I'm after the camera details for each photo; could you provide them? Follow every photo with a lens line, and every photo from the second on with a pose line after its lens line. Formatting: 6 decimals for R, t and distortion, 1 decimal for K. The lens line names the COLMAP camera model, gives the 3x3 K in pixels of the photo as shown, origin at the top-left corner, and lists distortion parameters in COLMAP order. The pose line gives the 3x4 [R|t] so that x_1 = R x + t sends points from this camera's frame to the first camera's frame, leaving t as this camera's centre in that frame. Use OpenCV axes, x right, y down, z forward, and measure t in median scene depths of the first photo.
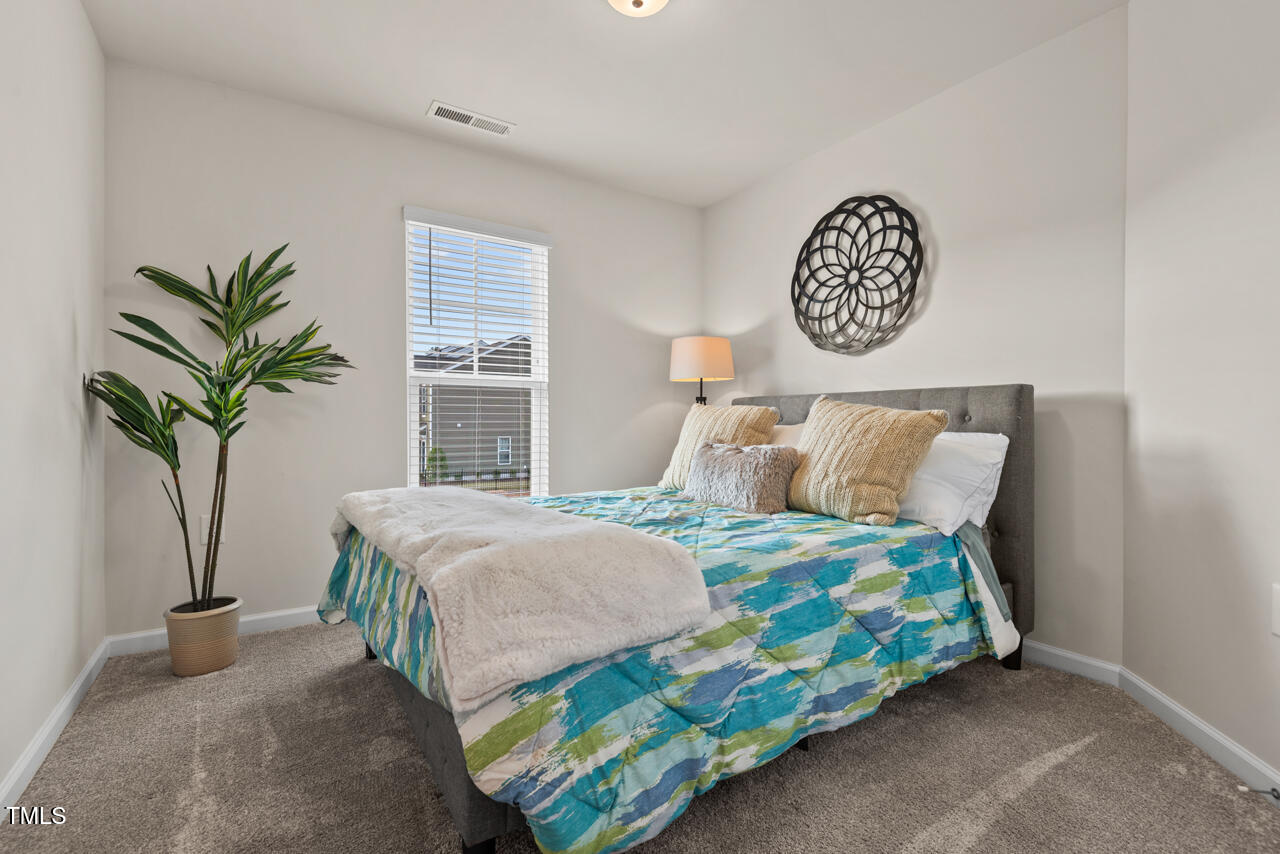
lens RADIAL K [[578.9, 0, 642.4], [0, 578.9, 426.0], [0, 0, 1]] dist [0.033928, -0.024235]
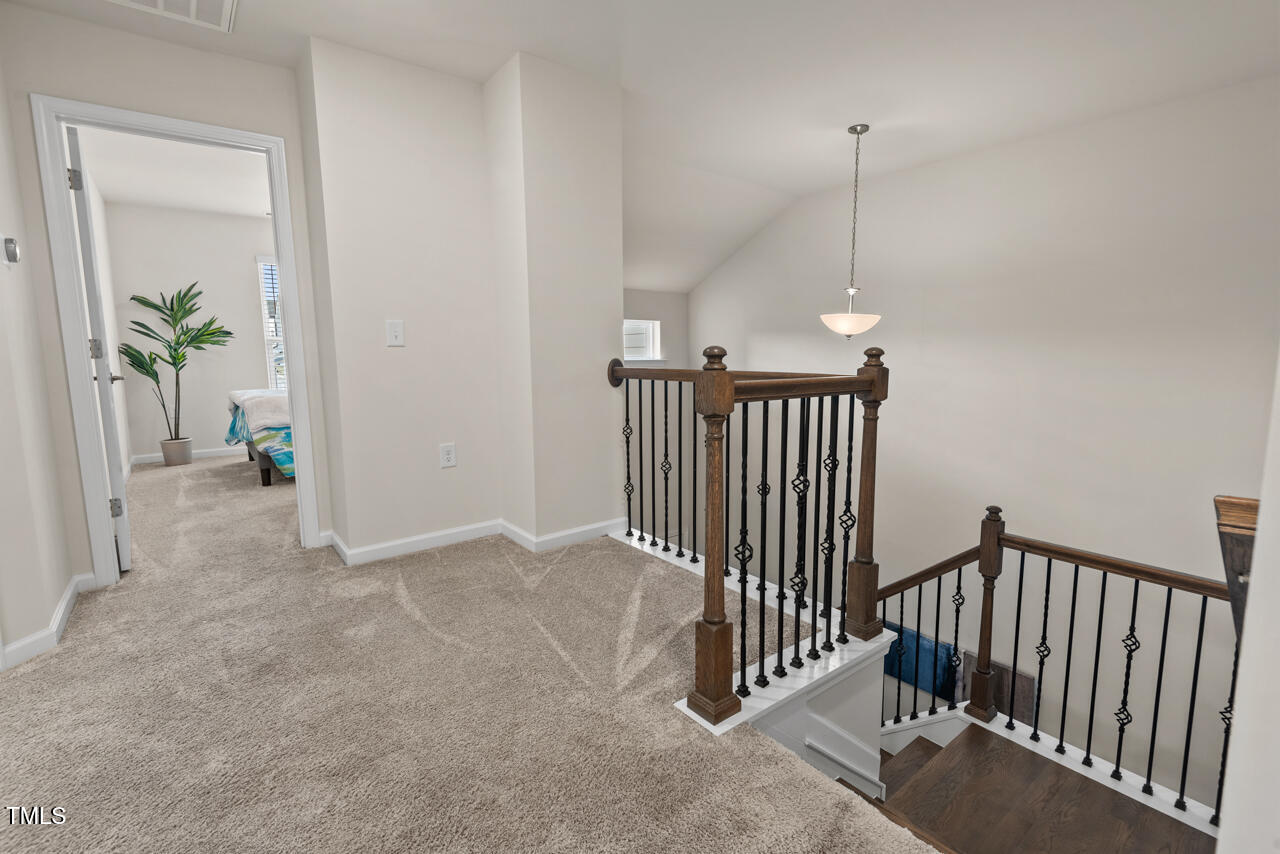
lens RADIAL K [[578.9, 0, 642.4], [0, 578.9, 426.0], [0, 0, 1]] dist [0.033928, -0.024235]
pose [[0.996809, -0.022223, 0.076674, 0.958526], [0.013300, 0.993279, 0.114980, -0.003113], [-0.078714, -0.113593, 0.990404, -1.497207]]
